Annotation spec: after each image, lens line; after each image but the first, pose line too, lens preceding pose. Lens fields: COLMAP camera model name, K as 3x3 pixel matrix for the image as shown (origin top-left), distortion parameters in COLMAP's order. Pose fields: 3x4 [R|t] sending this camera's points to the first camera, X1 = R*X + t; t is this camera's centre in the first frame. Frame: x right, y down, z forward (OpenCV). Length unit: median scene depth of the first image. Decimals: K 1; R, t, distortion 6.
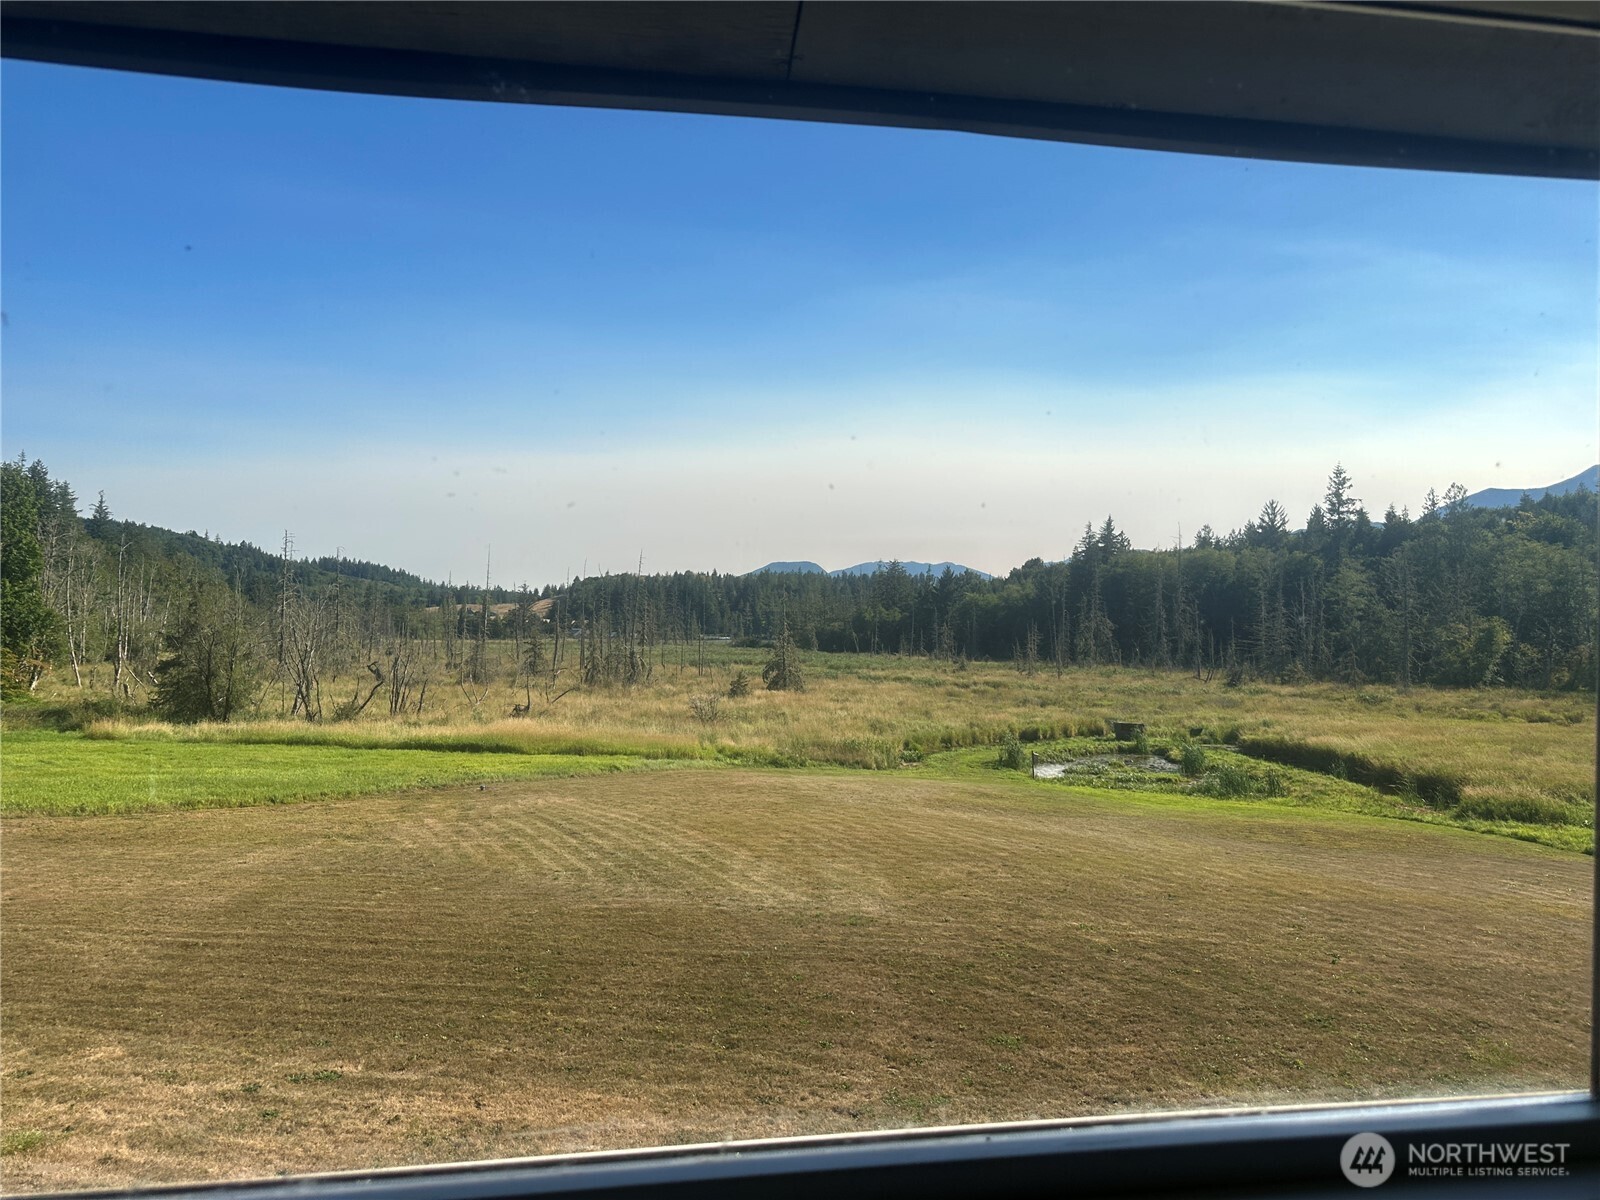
lens RADIAL K [[1116.0, 0, 804.7], [0, 1116.0, 597.2], [0, 0, 1]] dist [0.128609, -0.183097]
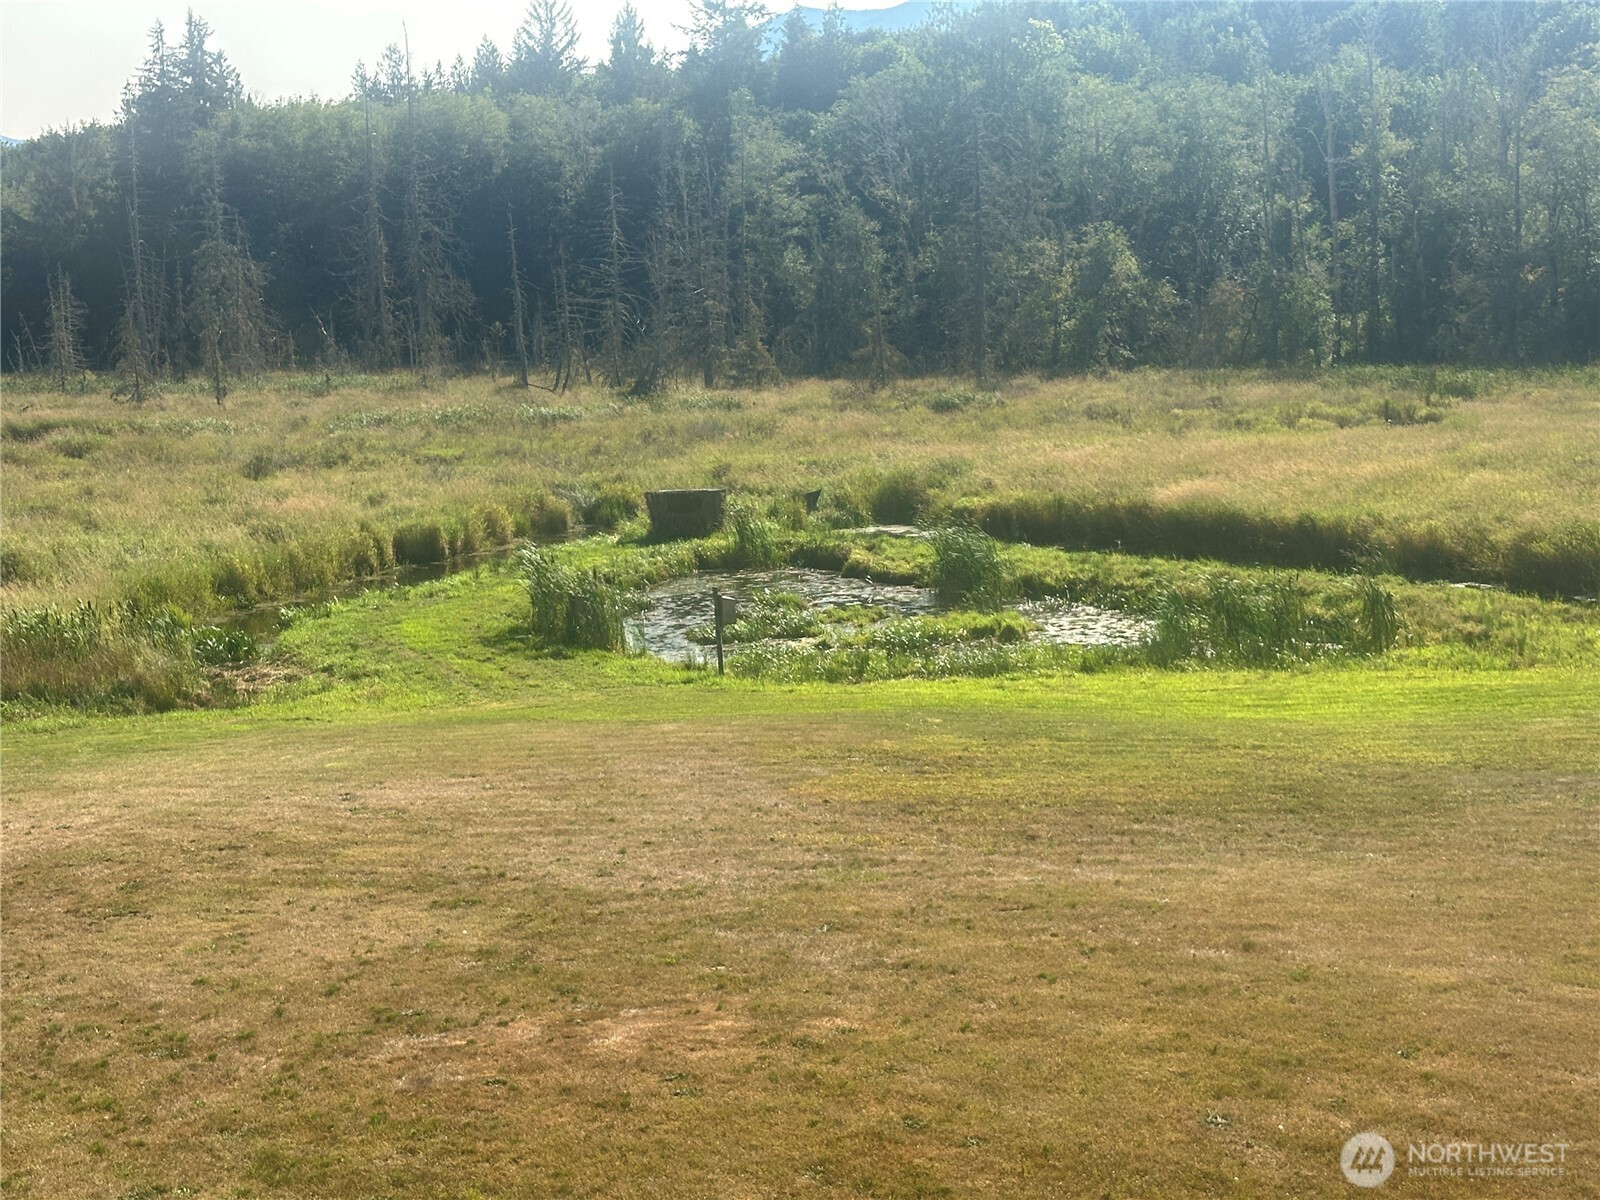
lens RADIAL K [[2475.2, 0, 802.0], [0, 2475.2, 598.7], [0, 0, 1]] dist [0.123934, 0.007516]
pose [[0.851961, -0.096377, 0.514660, -0.039496], [0.021611, 0.988549, 0.149345, 0.009635], [-0.523160, -0.116113, 0.844288, 0.107275]]
